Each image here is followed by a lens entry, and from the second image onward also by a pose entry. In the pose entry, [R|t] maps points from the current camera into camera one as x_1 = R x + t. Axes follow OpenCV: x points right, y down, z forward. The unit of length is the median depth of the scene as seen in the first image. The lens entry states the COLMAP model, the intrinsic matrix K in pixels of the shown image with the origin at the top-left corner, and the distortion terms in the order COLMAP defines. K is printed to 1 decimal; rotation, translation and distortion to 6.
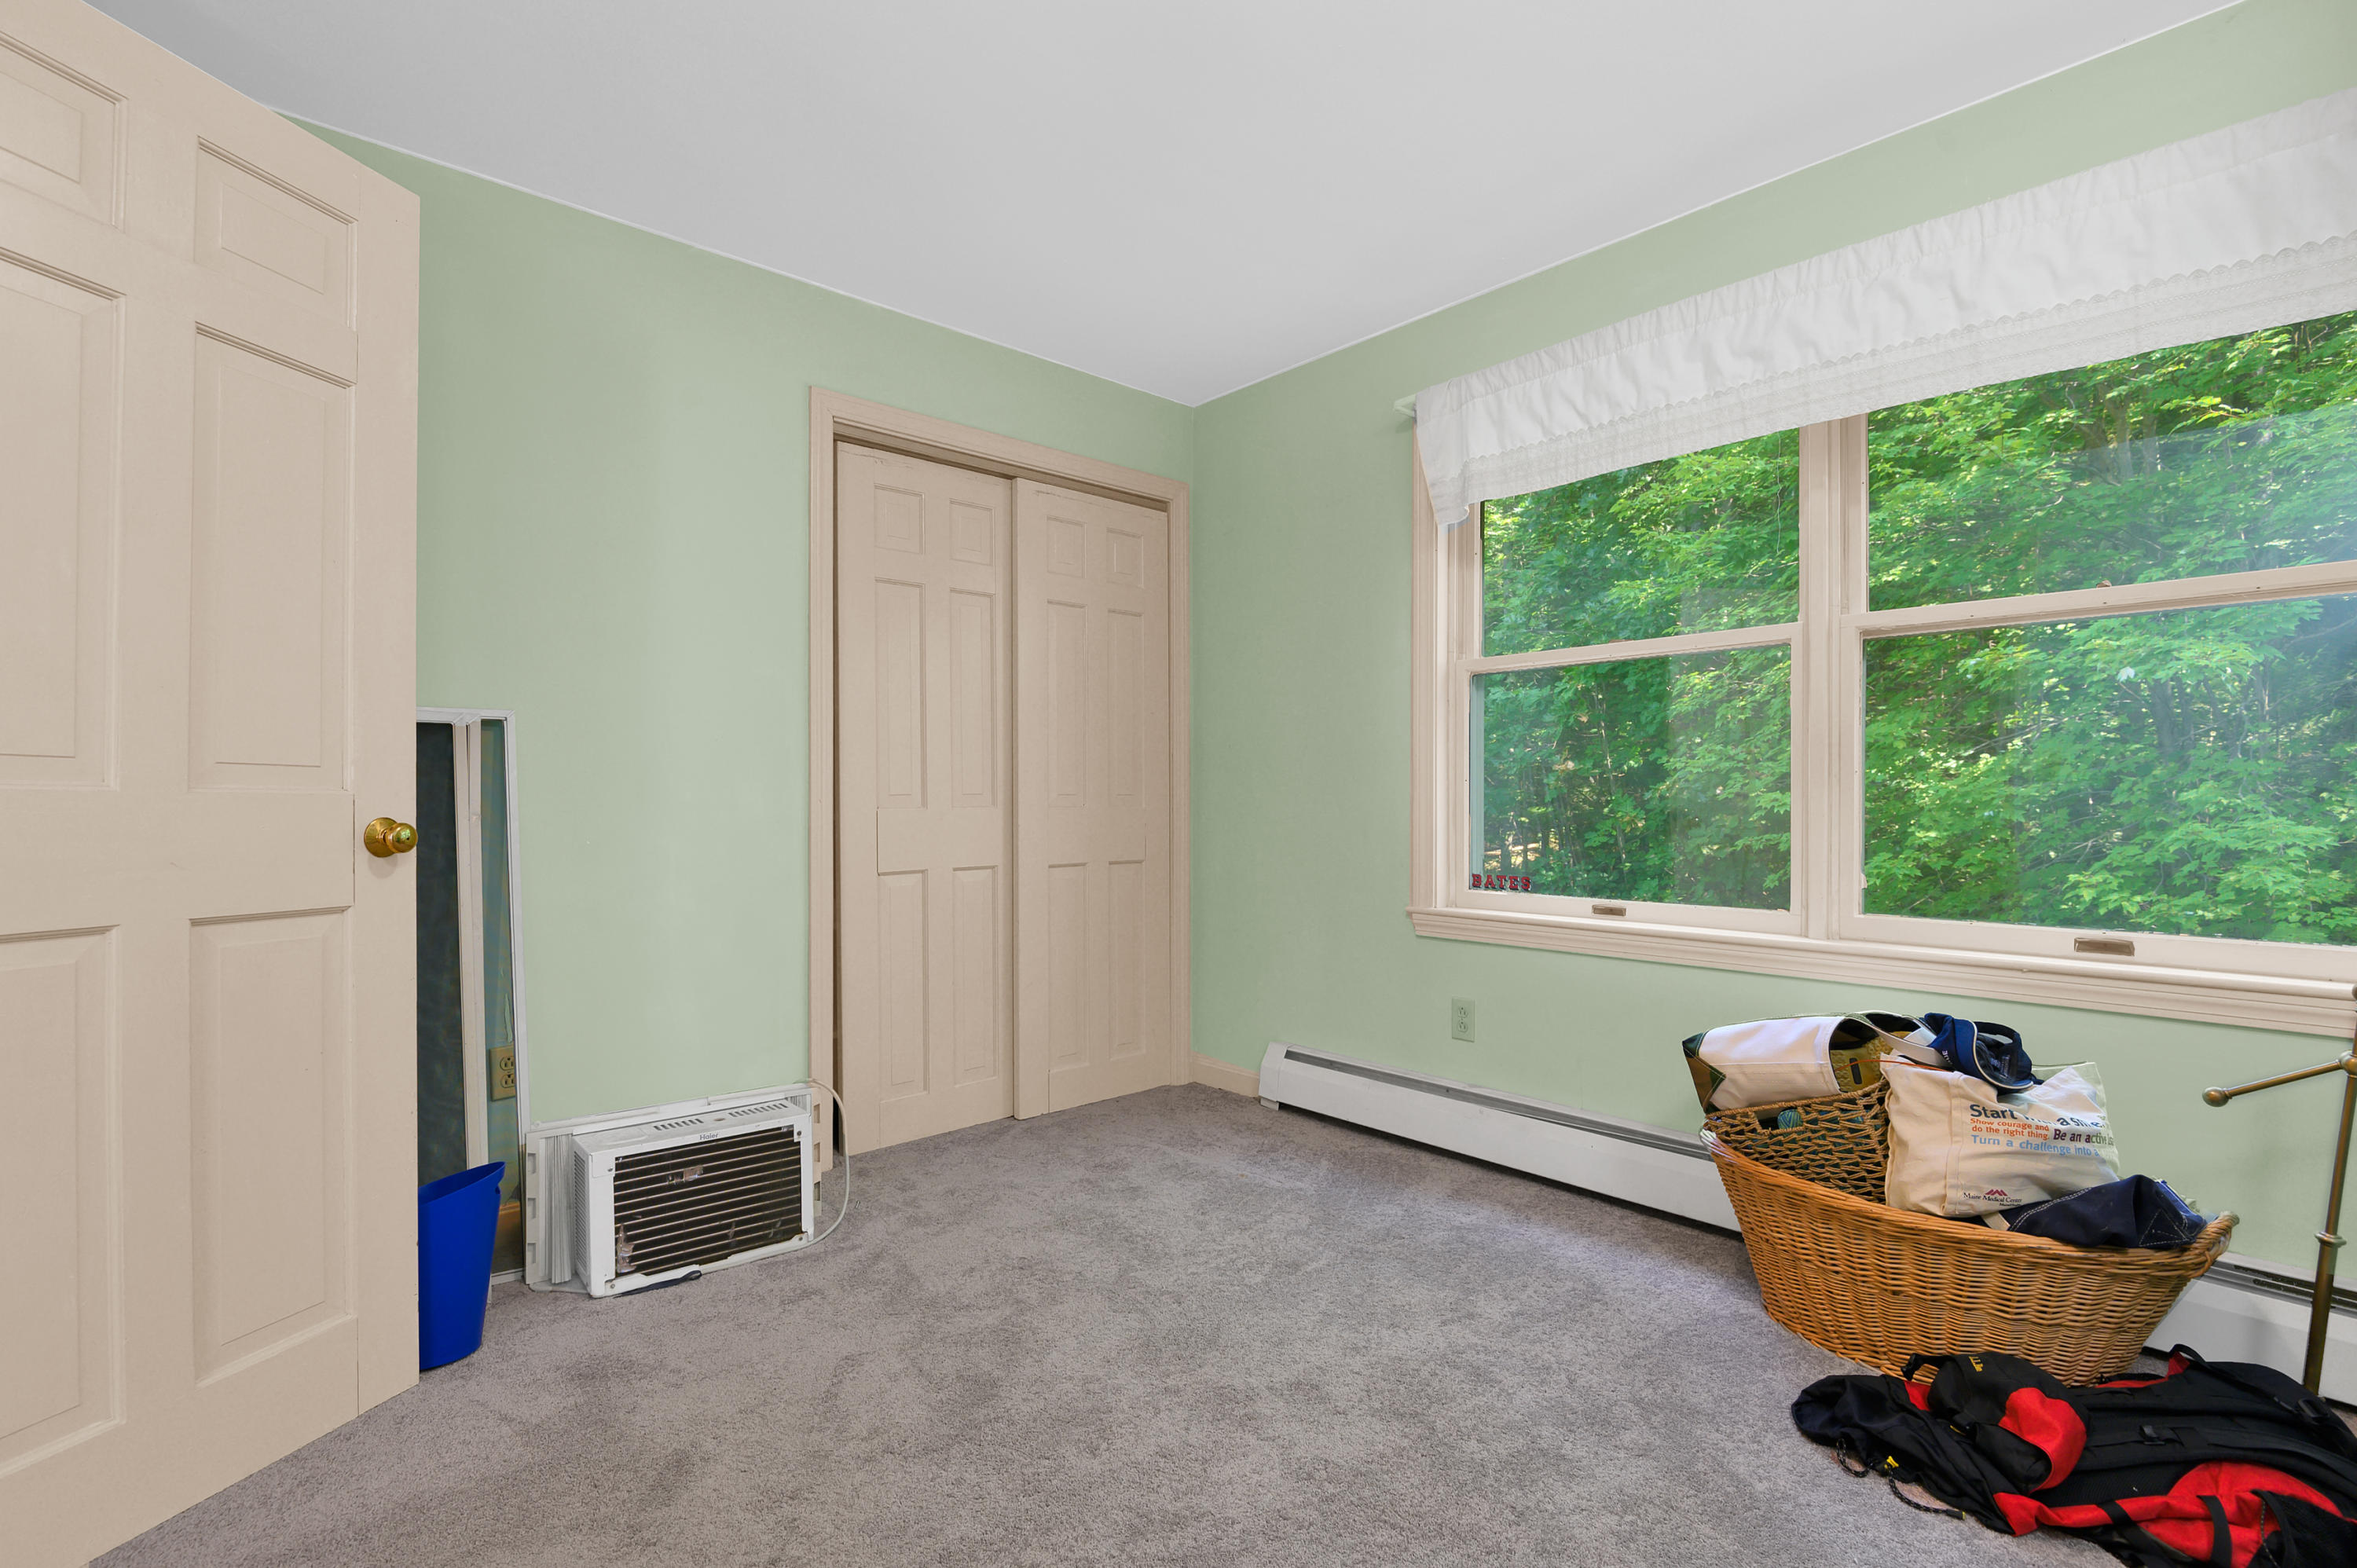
lens RADIAL K [[1109.2, 0, 1177.7], [0, 1109.2, 801.0], [0, 0, 1]] dist [-0.016430, -0.002828]
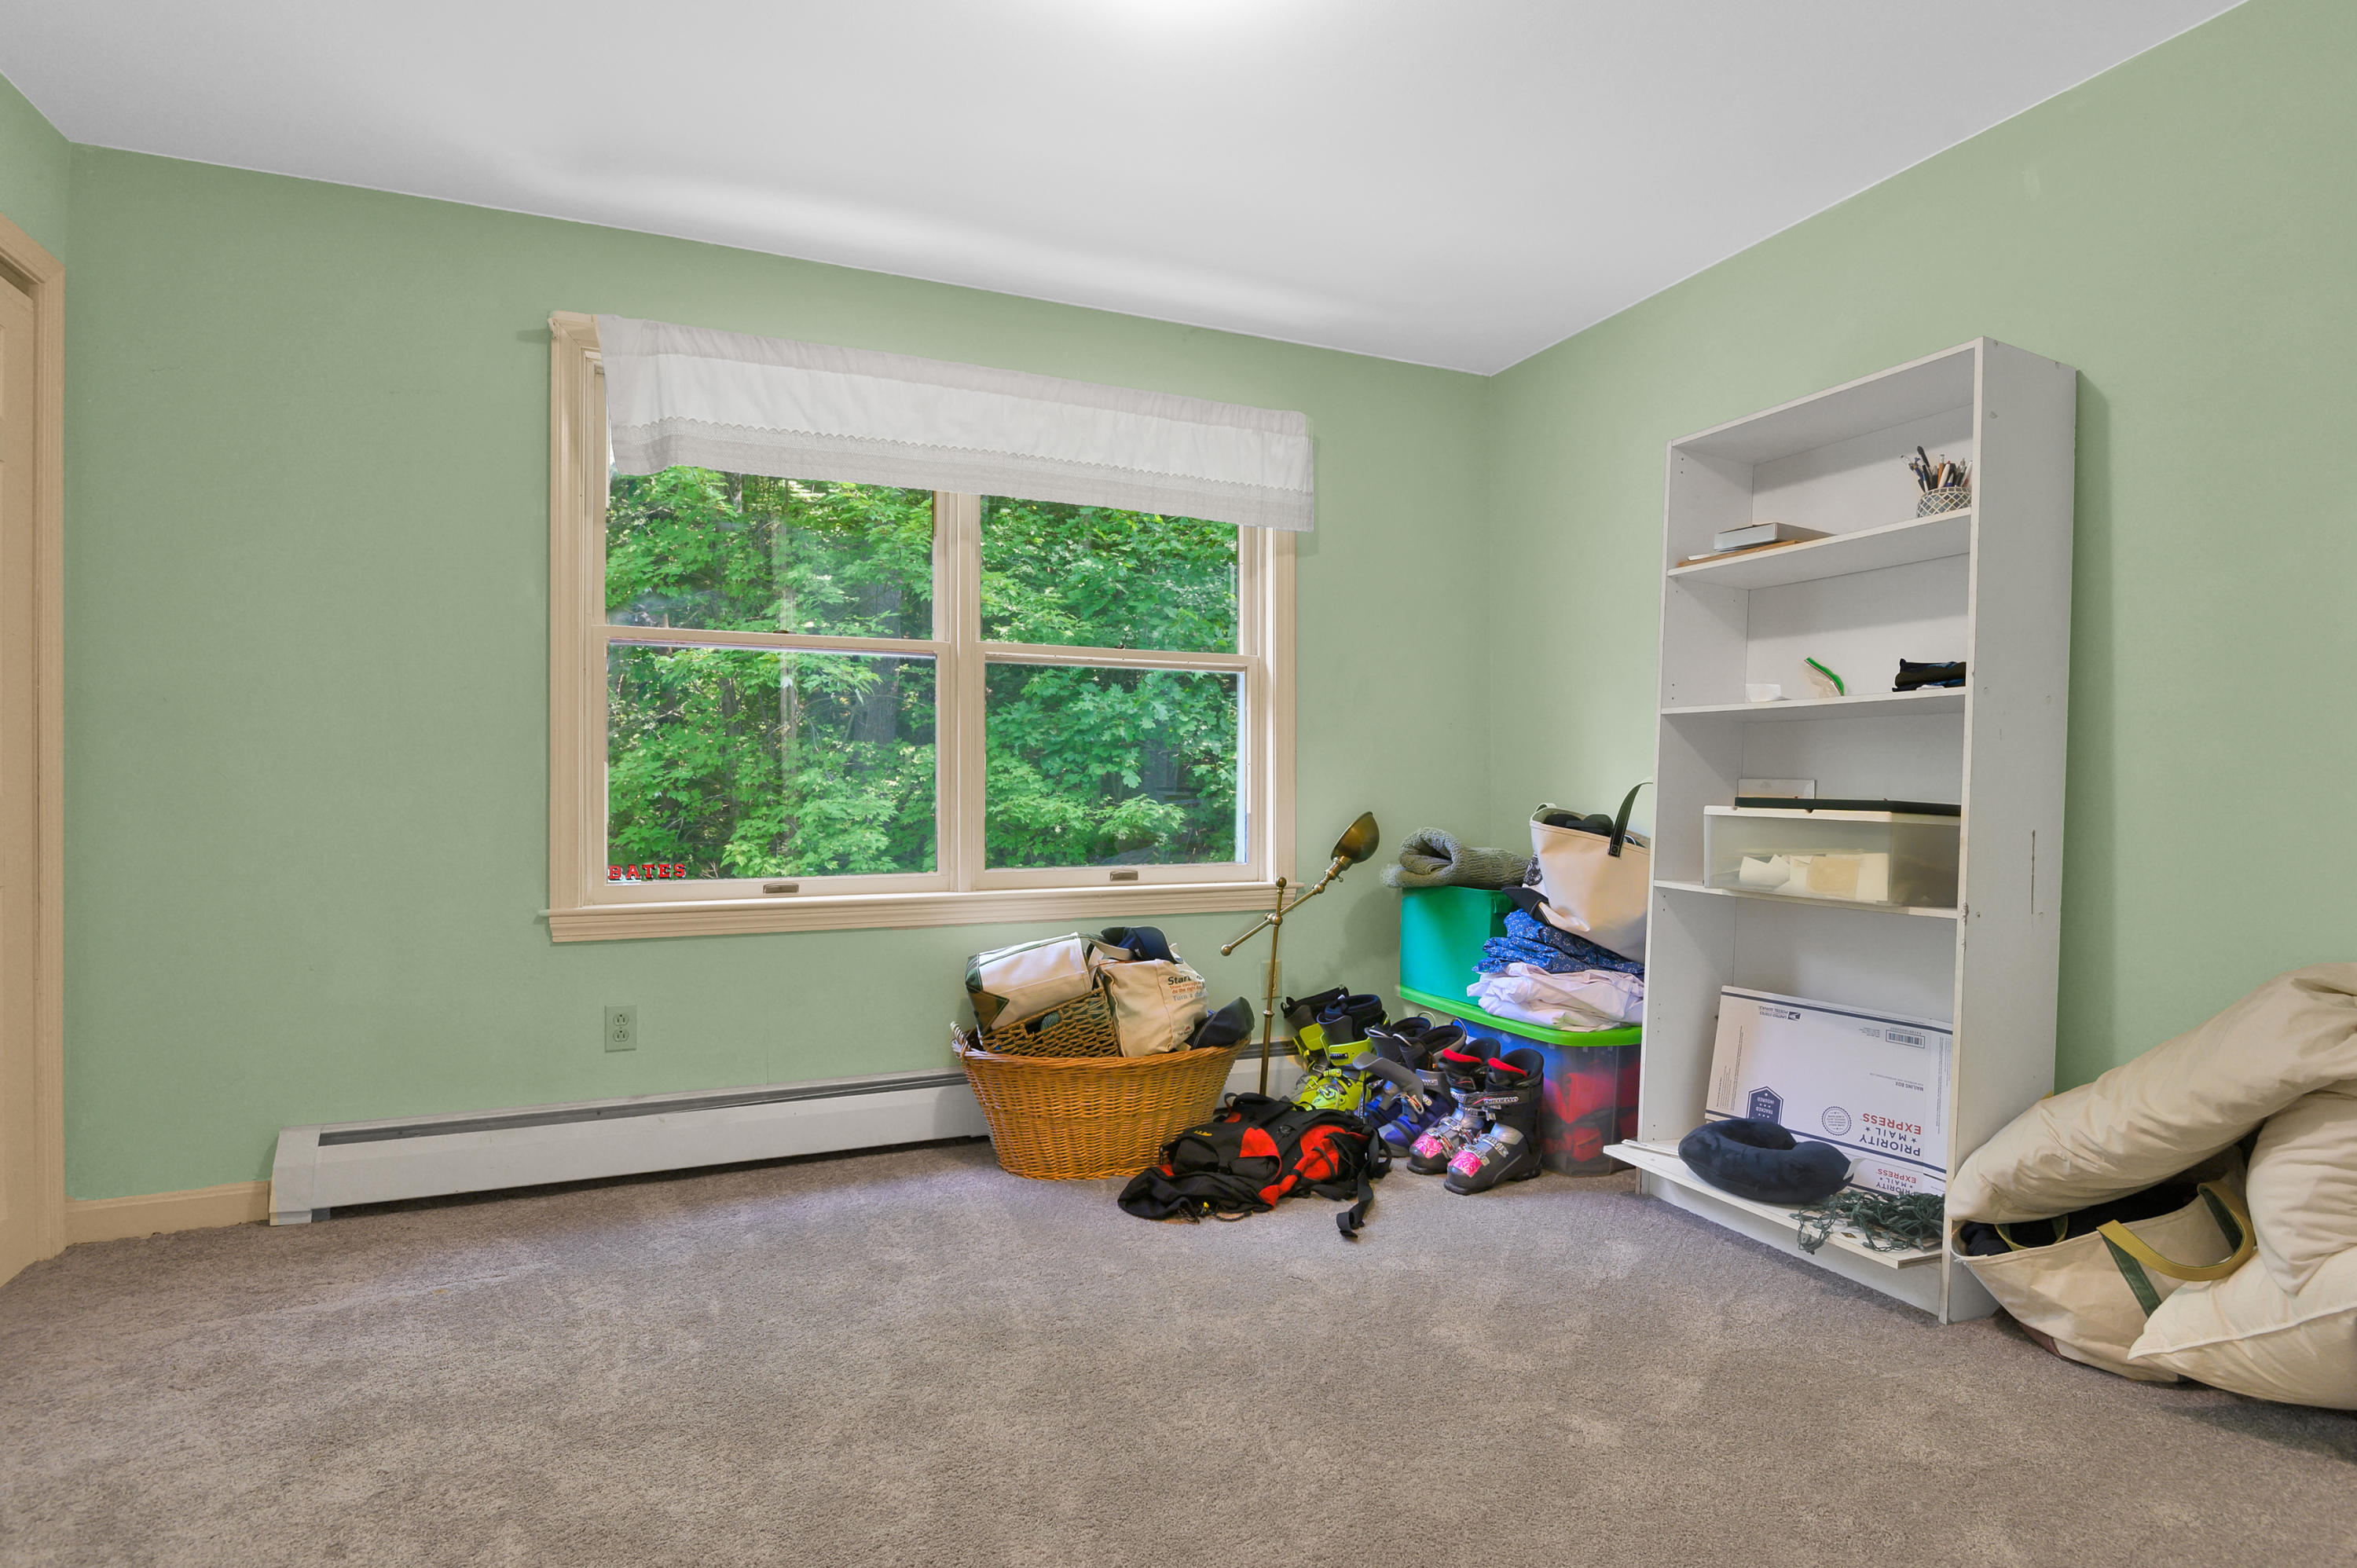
lens RADIAL K [[1198.8, 0, 1171.6], [0, 1198.8, 777.9], [0, 0, 1]] dist [-0.016759, -0.002275]
pose [[0.297771, 0.003164, 0.954632, -0.681743], [0.000349, 0.999994, -0.003423, -0.002314], [-0.954637, 0.001352, 0.297768, 0.363896]]
